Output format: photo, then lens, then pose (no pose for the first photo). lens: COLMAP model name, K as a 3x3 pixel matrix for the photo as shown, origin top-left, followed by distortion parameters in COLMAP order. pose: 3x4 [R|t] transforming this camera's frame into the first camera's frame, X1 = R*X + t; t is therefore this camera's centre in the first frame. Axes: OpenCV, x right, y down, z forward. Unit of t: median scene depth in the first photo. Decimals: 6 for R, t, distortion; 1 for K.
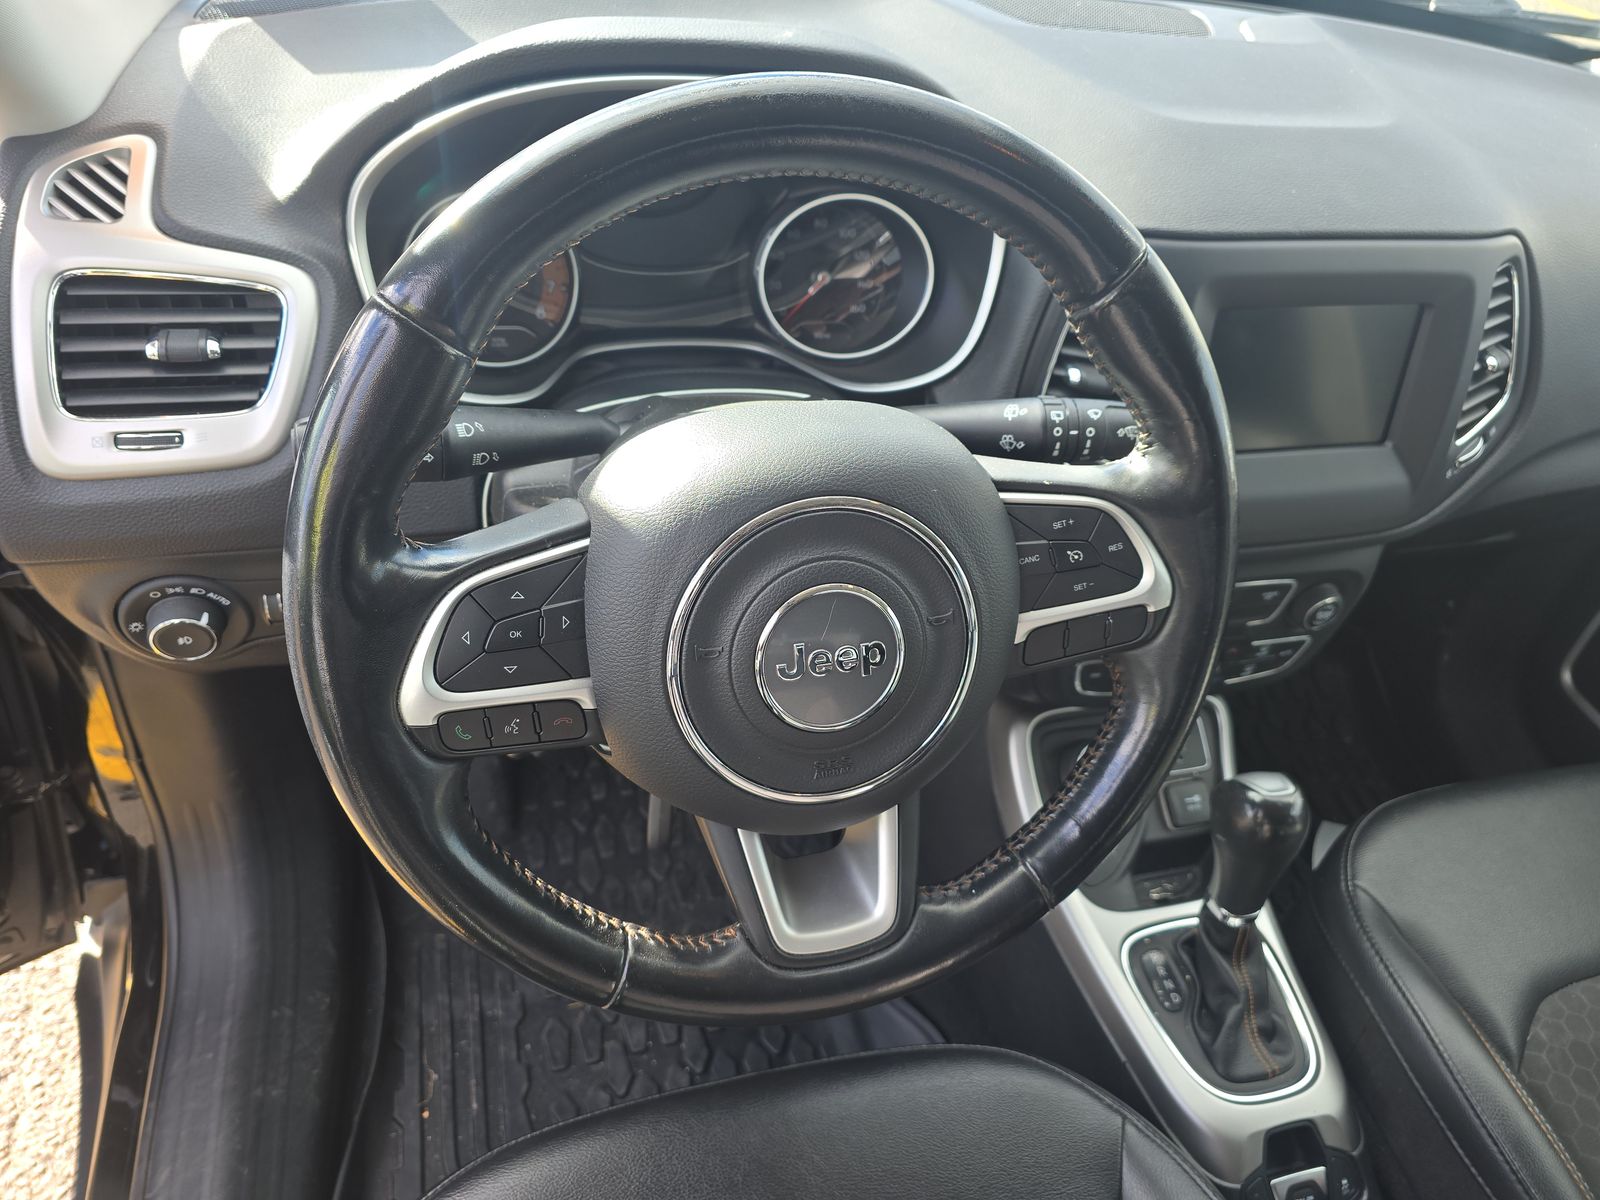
lens RADIAL K [[1085.8, 0, 807.6], [0, 1085.8, 604.3], [0, 0, 1]] dist [0.011326, -0.002329]
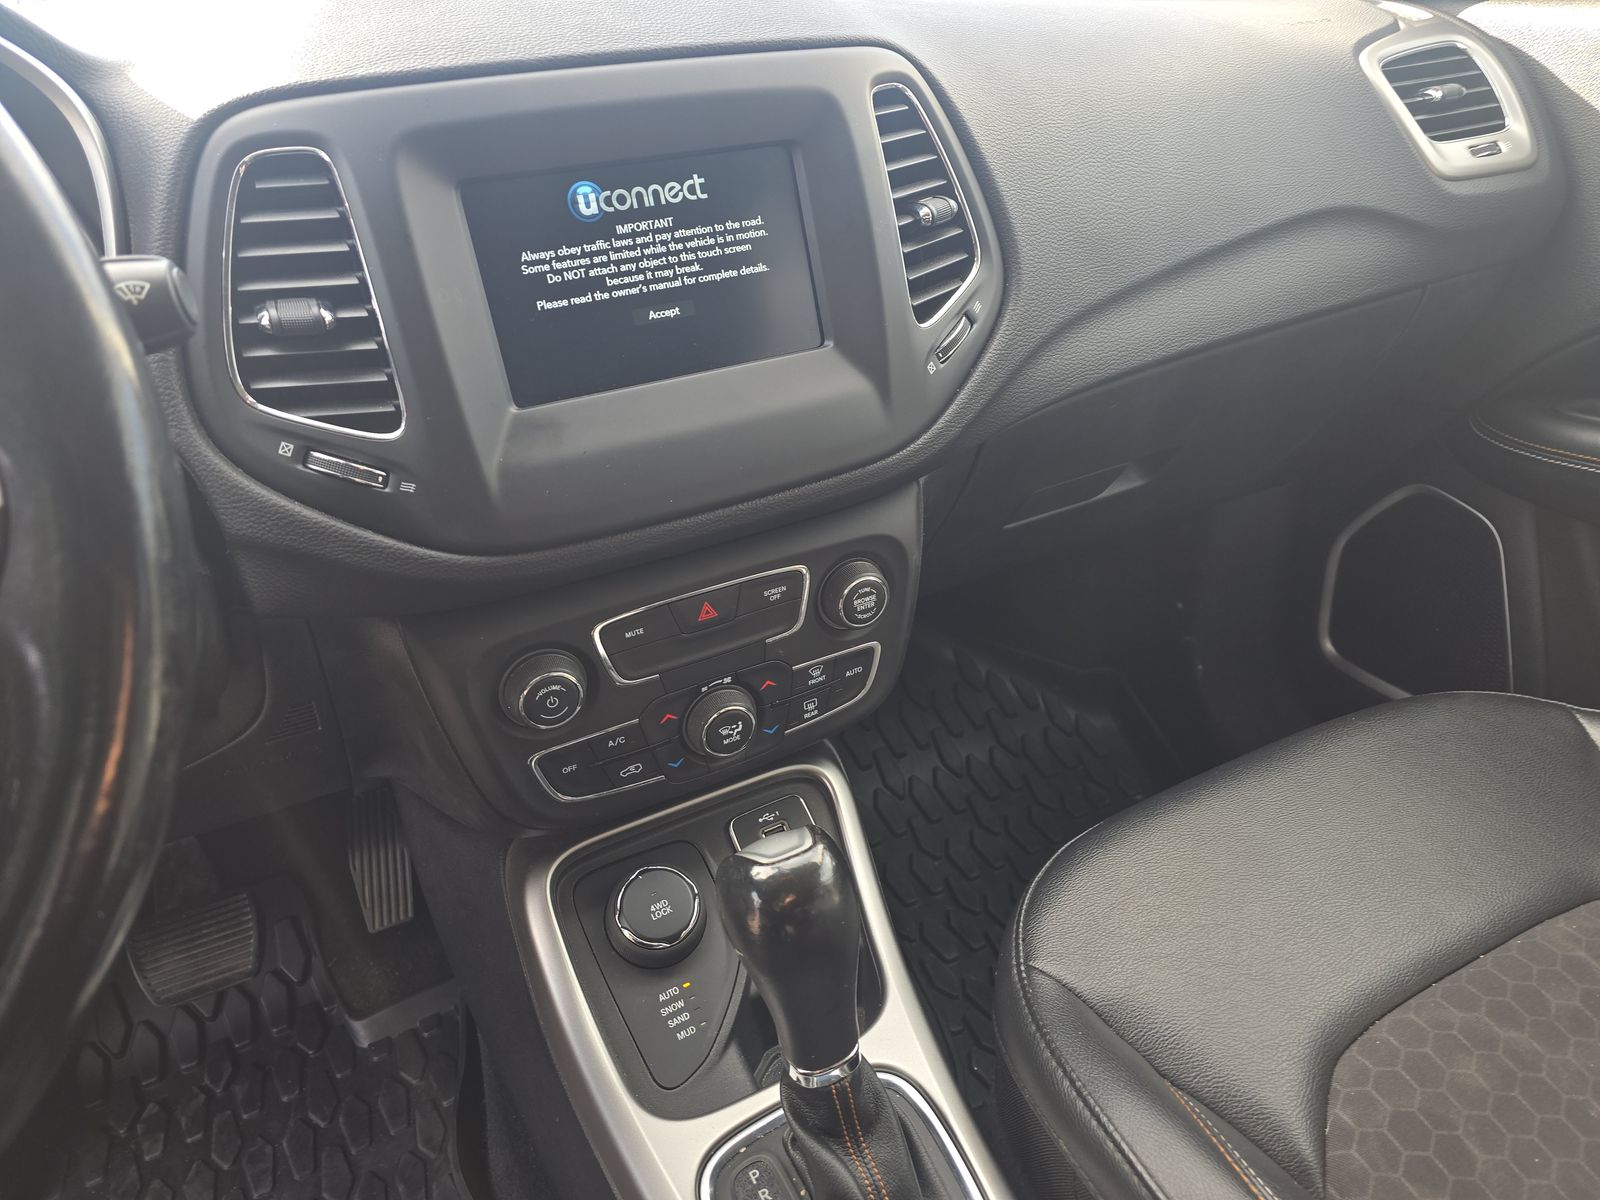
lens RADIAL K [[1085.8, 0, 789.8], [0, 1085.8, 605.1], [0, 0, 1]] dist [0.011326, -0.002329]
pose [[0.961697, -0.260378, 0.085691, 0.374359], [0.272780, 0.939879, -0.205471, 0.149875], [-0.027039, 0.220975, 0.974905, 0.308829]]
